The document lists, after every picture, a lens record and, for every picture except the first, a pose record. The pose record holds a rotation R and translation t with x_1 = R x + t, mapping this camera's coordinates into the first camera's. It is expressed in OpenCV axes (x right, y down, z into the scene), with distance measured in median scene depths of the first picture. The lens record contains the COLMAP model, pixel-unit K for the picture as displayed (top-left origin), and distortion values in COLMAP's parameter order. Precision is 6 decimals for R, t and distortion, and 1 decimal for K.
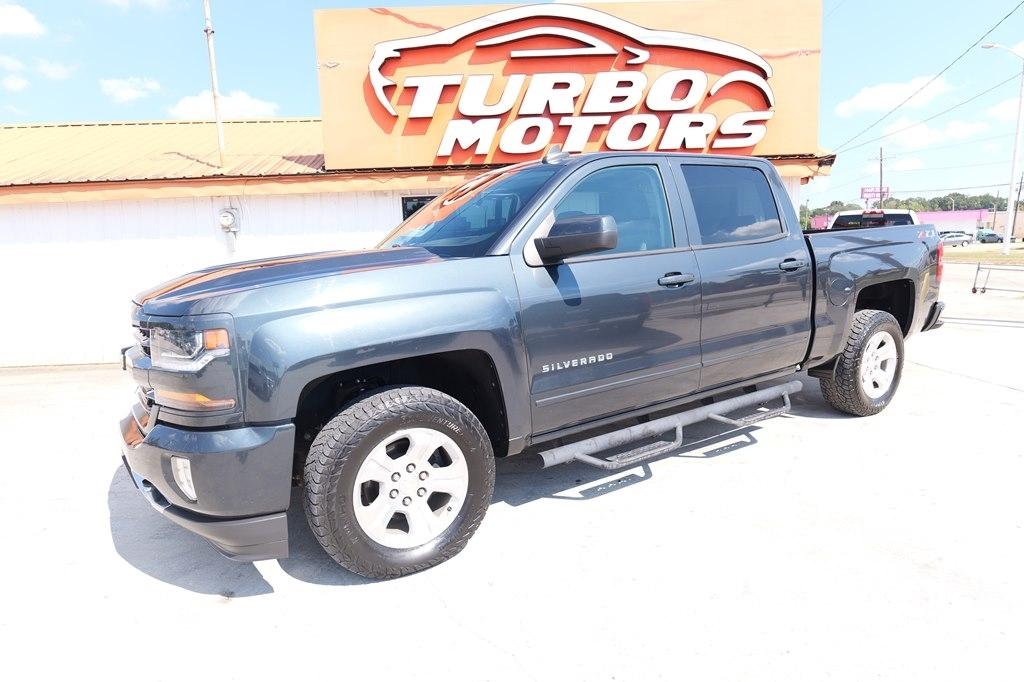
lens RADIAL K [[628.3, 0, 511.9], [0, 628.3, 336.7], [0, 0, 1]] dist [-0.005351, -0.001930]
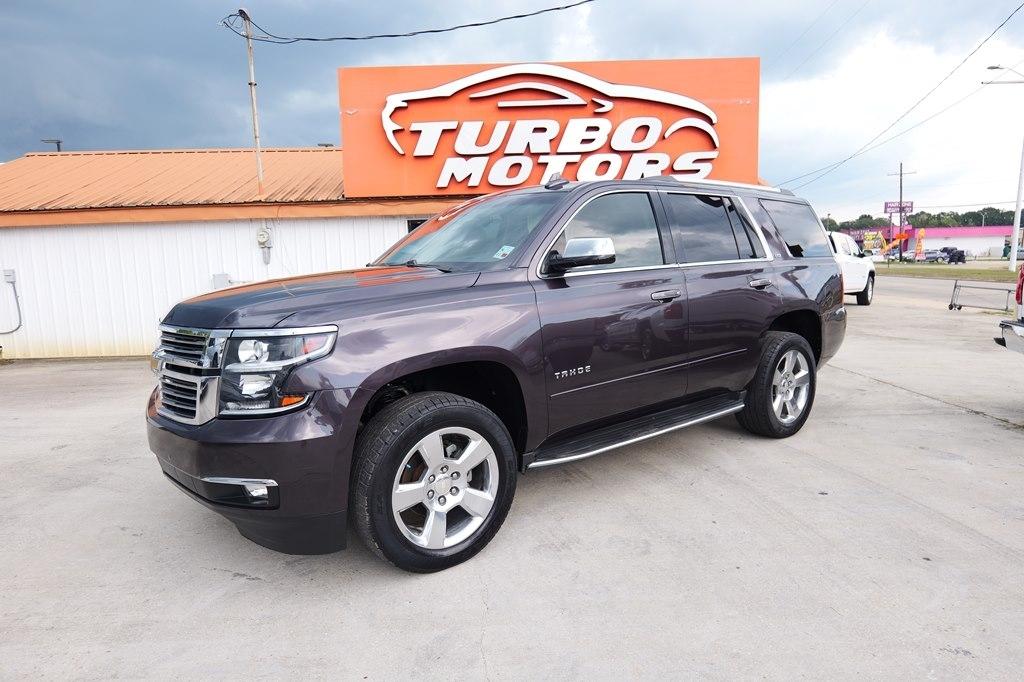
lens RADIAL K [[639.7, 0, 514.2], [0, 639.7, 337.1], [0, 0, 1]] dist [-0.007416, 0.001716]
pose [[0.999450, 0.014241, -0.029962, 0.071414], [-0.014788, 0.999727, -0.018113, 0.020960], [0.029696, 0.018546, 0.999387, -0.220223]]
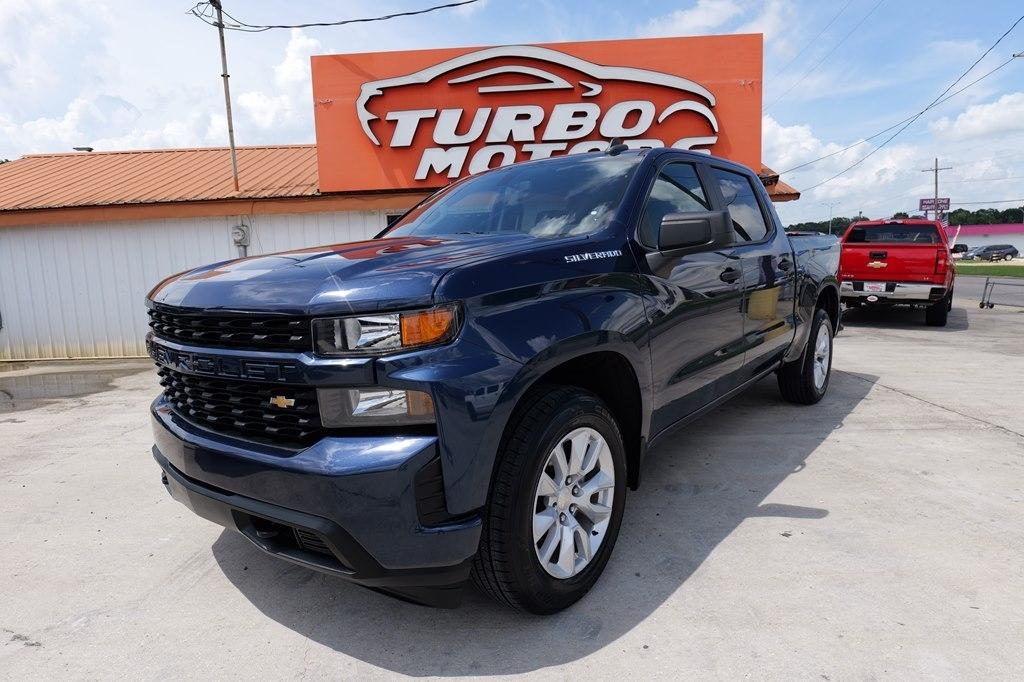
lens RADIAL K [[629.9, 0, 512.0], [0, 629.9, 341.0], [0, 0, 1]] dist [-0.015025, 0.004492]
pose [[0.996478, 0.013320, -0.082793, 0.156453], [-0.014364, 0.999825, -0.012026, 0.016393], [0.082618, 0.013173, 0.996494, -0.121122]]
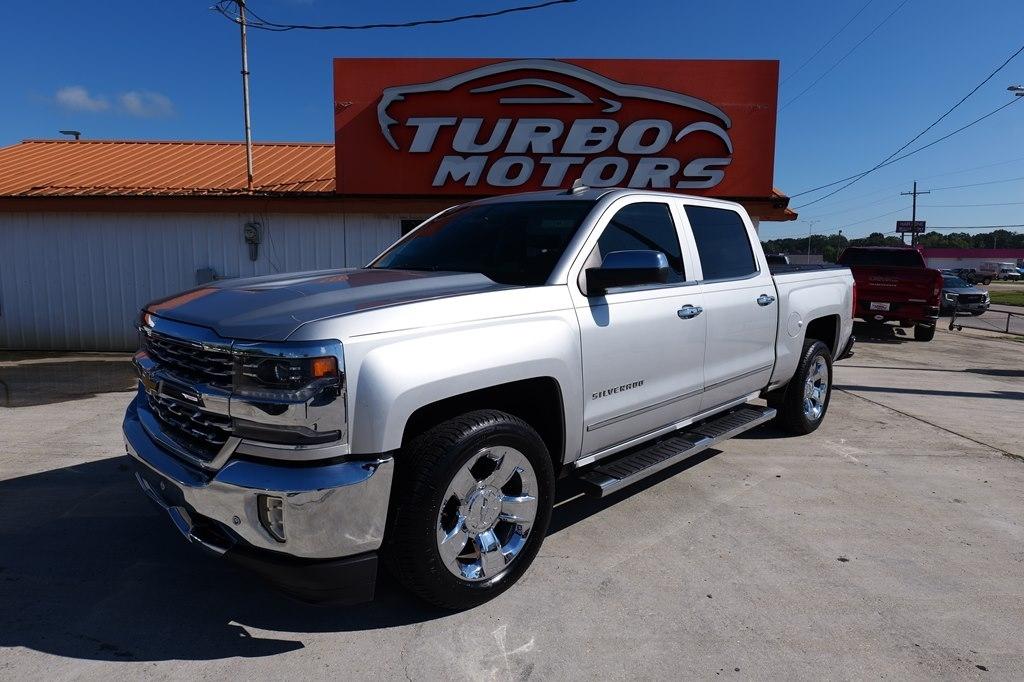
lens RADIAL K [[628.3, 0, 511.9], [0, 628.3, 336.7], [0, 0, 1]] dist [-0.005351, -0.001930]
pose [[0.997500, 0.051215, -0.048690, 0.097031], [-0.052459, 0.998319, -0.024633, 0.007633], [0.047347, 0.027126, 0.998510, -0.133631]]
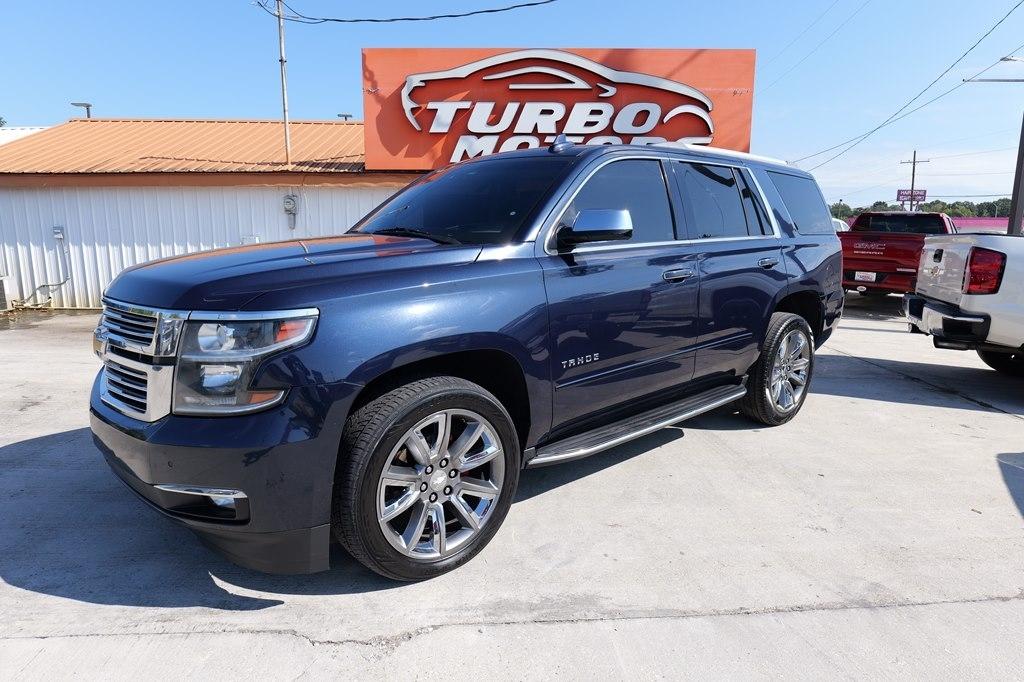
lens RADIAL K [[630.5, 0, 511.8], [0, 630.5, 337.3], [0, 0, 1]] dist [-0.008063, 0.000644]
pose [[0.997543, 0.051192, -0.047822, 0.091542], [-0.050165, 0.998489, 0.022429, 0.039425], [0.048897, -0.019975, 0.998604, -0.312269]]
